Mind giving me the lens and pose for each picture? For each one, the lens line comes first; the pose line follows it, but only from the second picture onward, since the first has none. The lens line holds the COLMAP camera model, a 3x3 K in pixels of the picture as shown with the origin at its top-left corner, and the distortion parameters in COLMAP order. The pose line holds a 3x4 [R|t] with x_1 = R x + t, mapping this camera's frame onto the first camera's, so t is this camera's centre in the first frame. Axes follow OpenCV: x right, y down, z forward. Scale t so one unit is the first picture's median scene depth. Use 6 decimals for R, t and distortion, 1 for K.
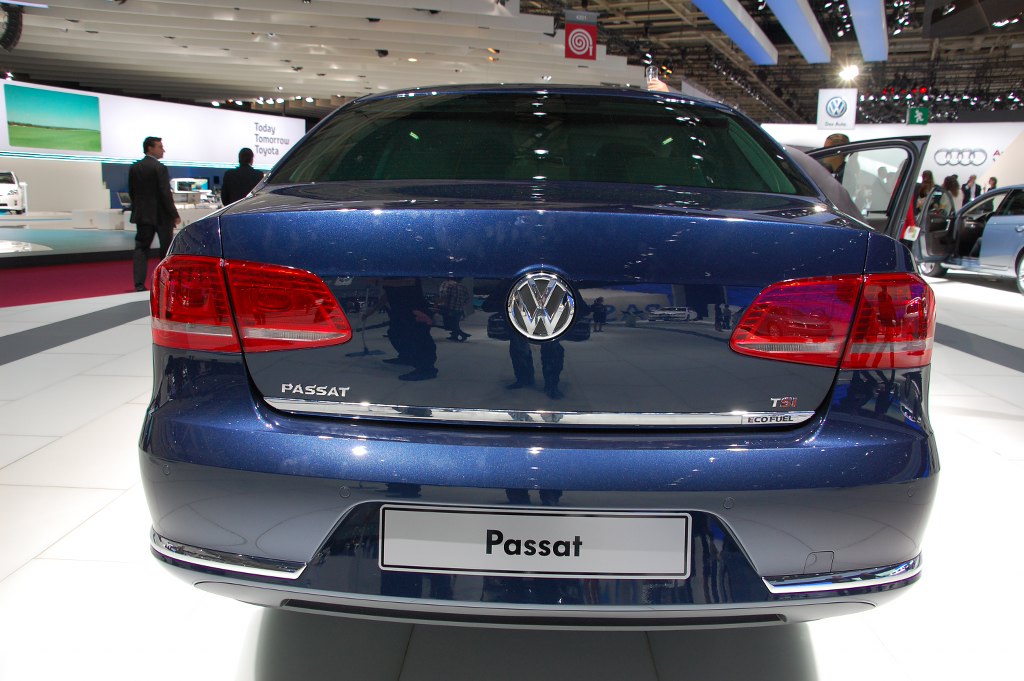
lens RADIAL K [[805.0, 0, 512.0], [0, 805.0, 340.5], [0, 0, 1]] dist [-0.162312, 0.158308]
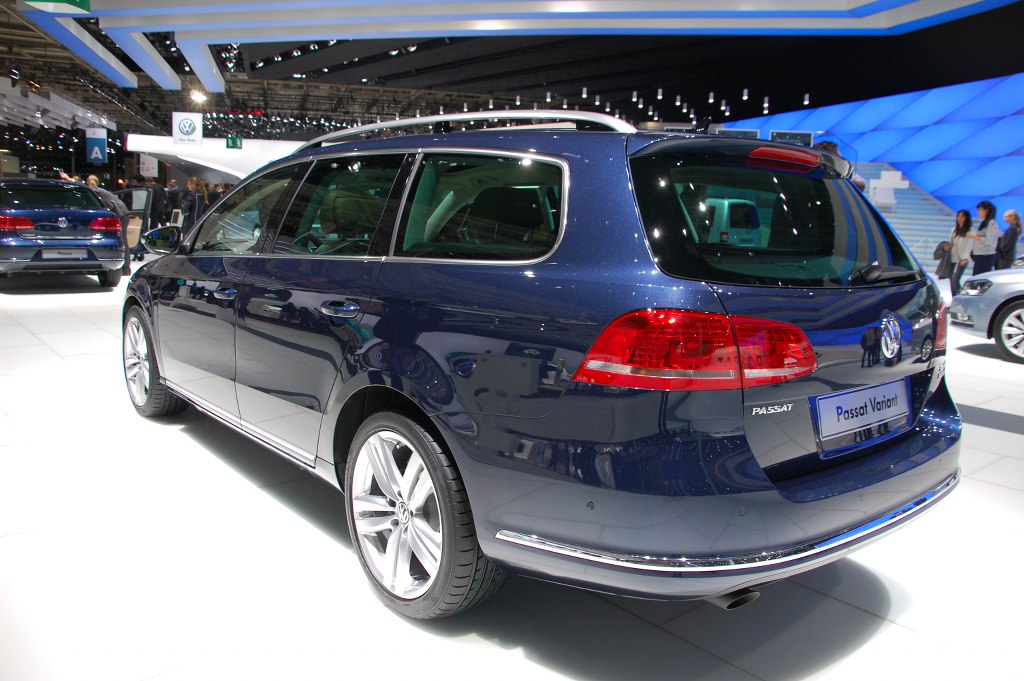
lens RADIAL K [[805.0, 0, 512.0], [0, 805.0, 340.5], [0, 0, 1]] dist [-0.162312, 0.158308]
pose [[0.741762, -0.099216, 0.663284, -0.060399], [0.096173, 0.994511, 0.041210, 0.039756], [-0.663732, 0.033222, 0.747232, -0.246421]]
